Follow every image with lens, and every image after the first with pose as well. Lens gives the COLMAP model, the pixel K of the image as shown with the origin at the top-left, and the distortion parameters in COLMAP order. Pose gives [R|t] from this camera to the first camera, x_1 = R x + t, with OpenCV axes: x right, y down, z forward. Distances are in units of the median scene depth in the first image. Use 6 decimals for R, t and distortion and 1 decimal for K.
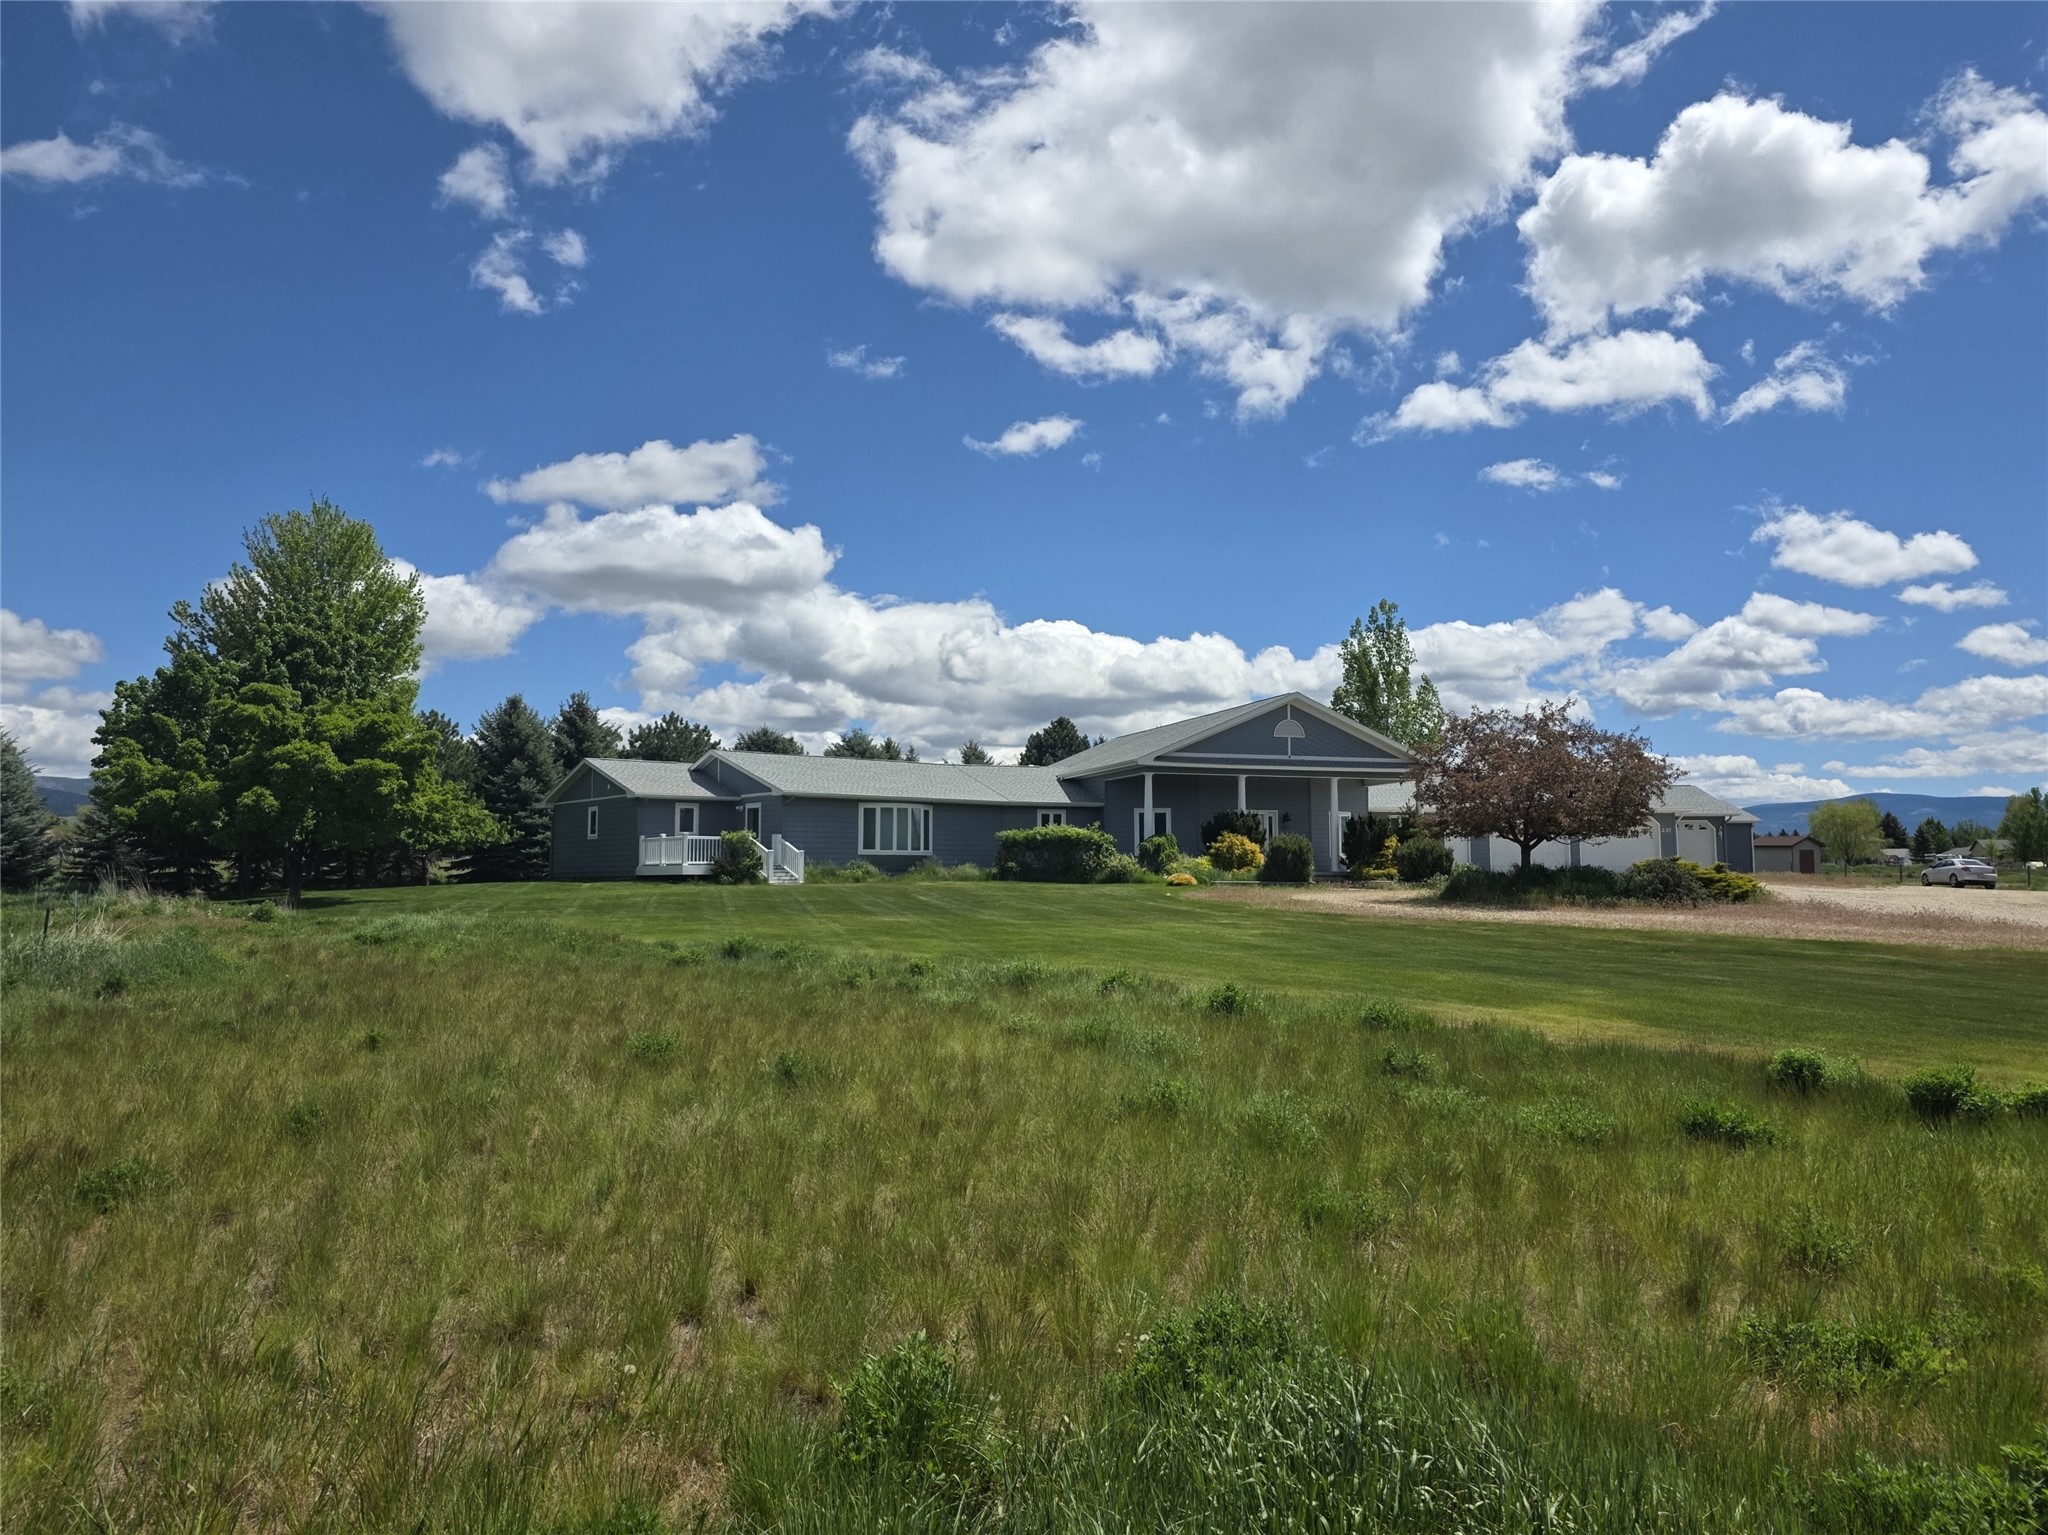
lens RADIAL K [[1368.8, 0, 1027.6], [0, 1368.8, 774.1], [0, 0, 1]] dist [0.003213, 0.000184]
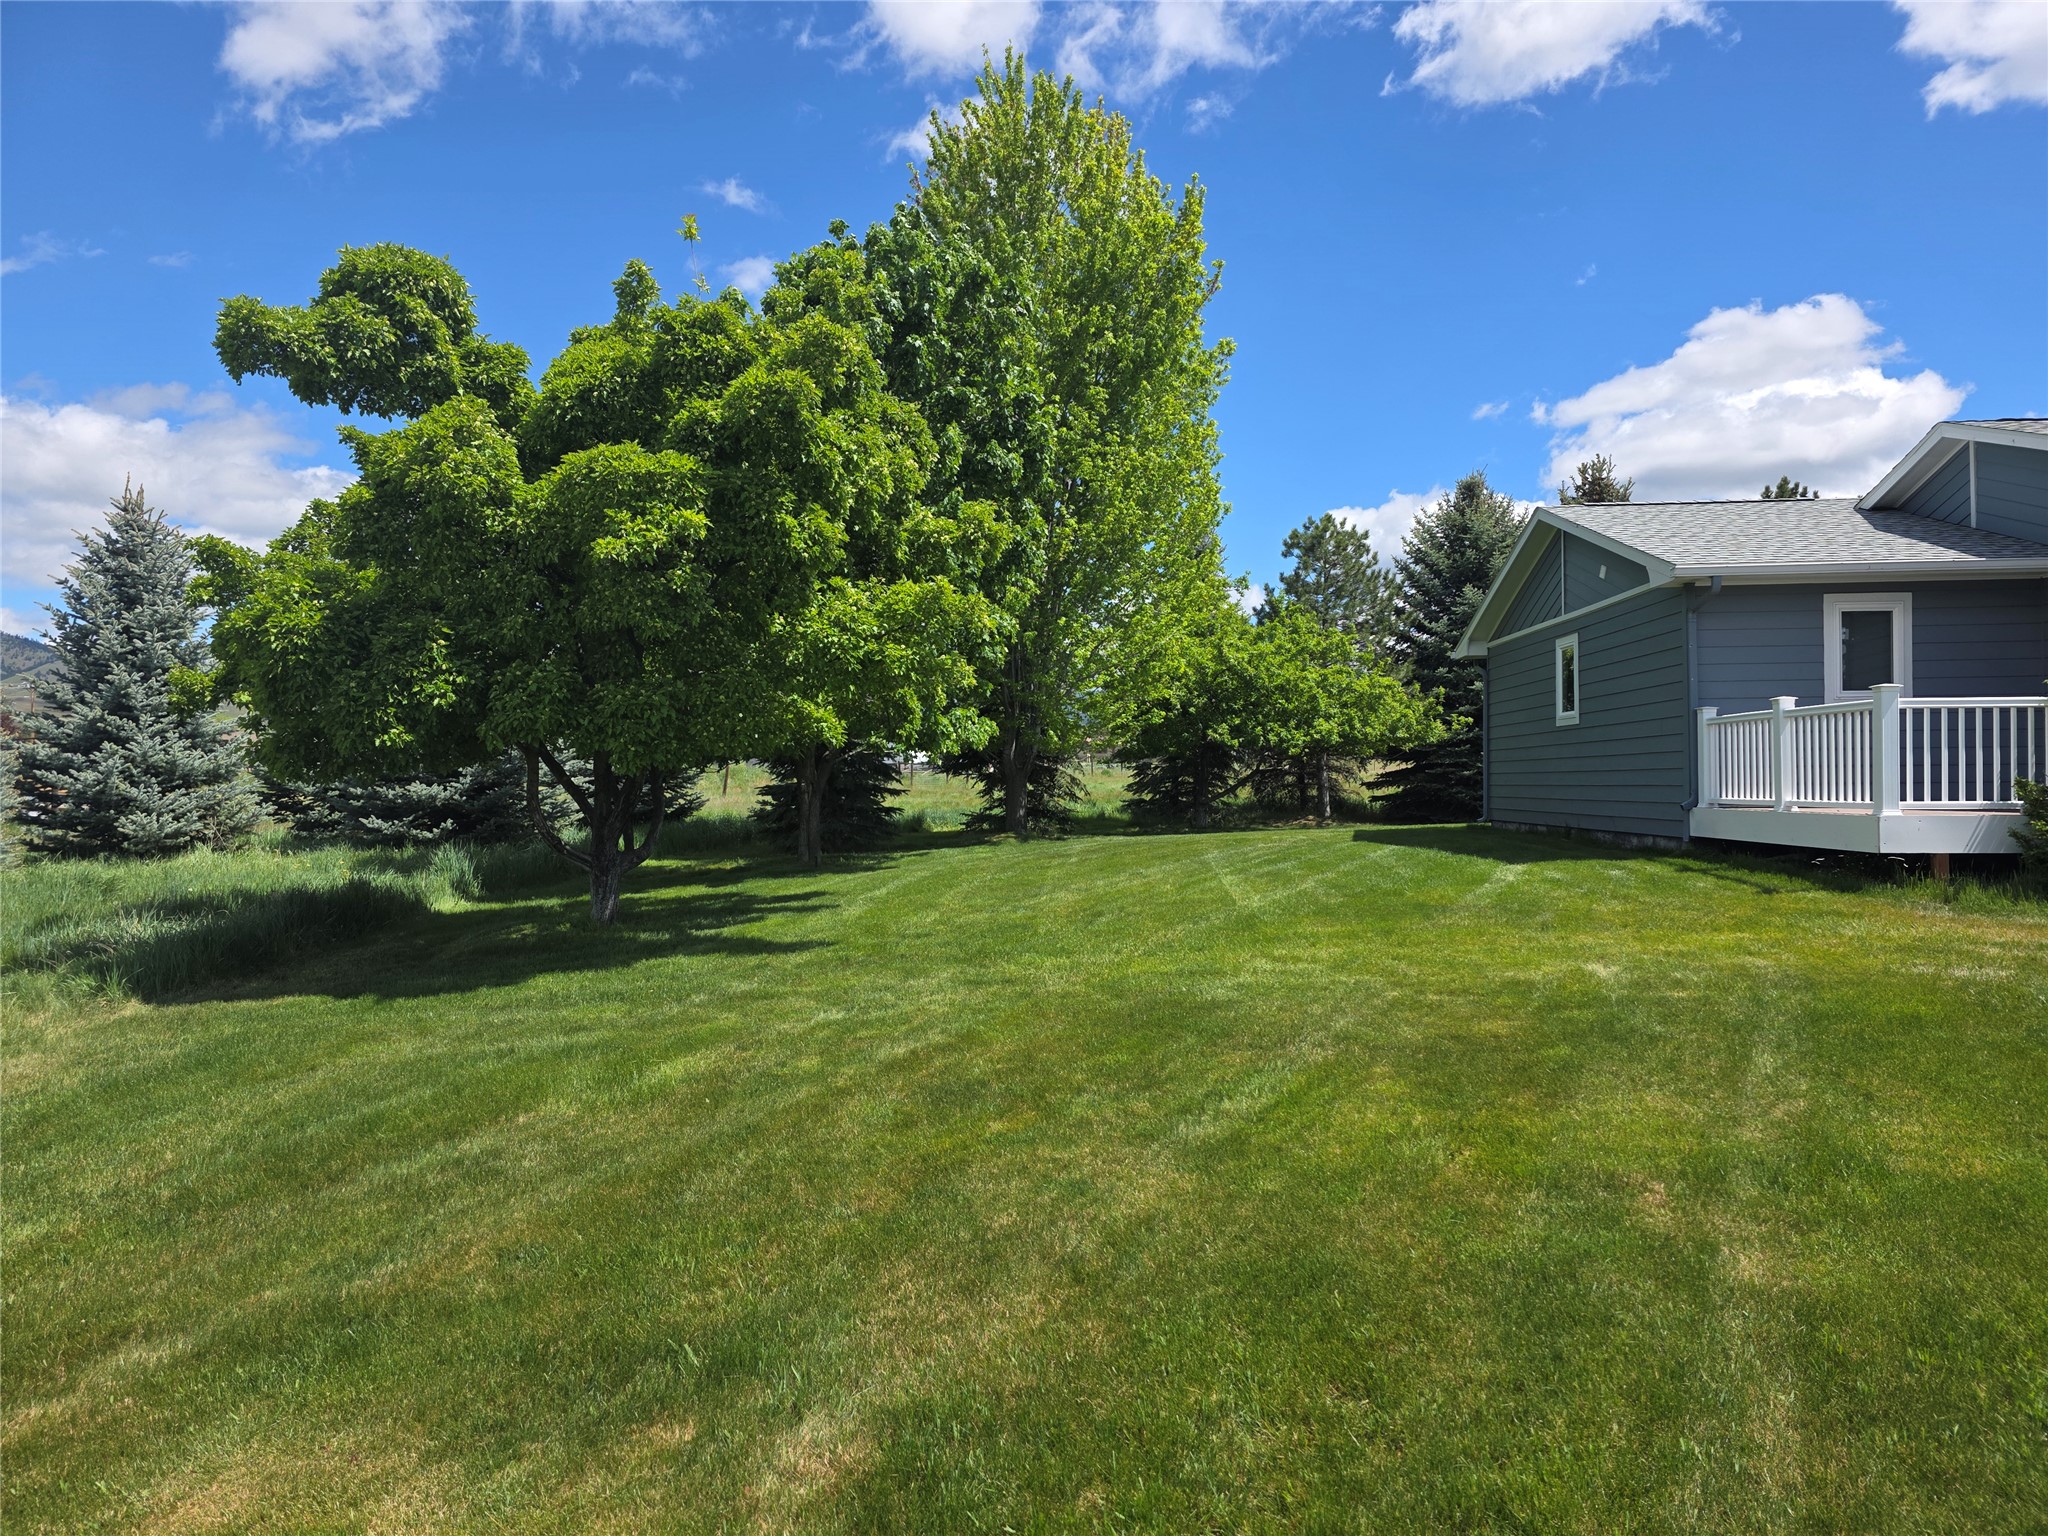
lens RADIAL K [[1393.0, 0, 1030.5], [0, 1393.0, 778.9], [0, 0, 1]] dist [0.058353, -0.063646]
pose [[0.737650, -0.005304, -0.675162, -0.167991], [0.057821, 0.996792, 0.055342, 0.032550], [0.672702, -0.079861, 0.735591, 0.619078]]
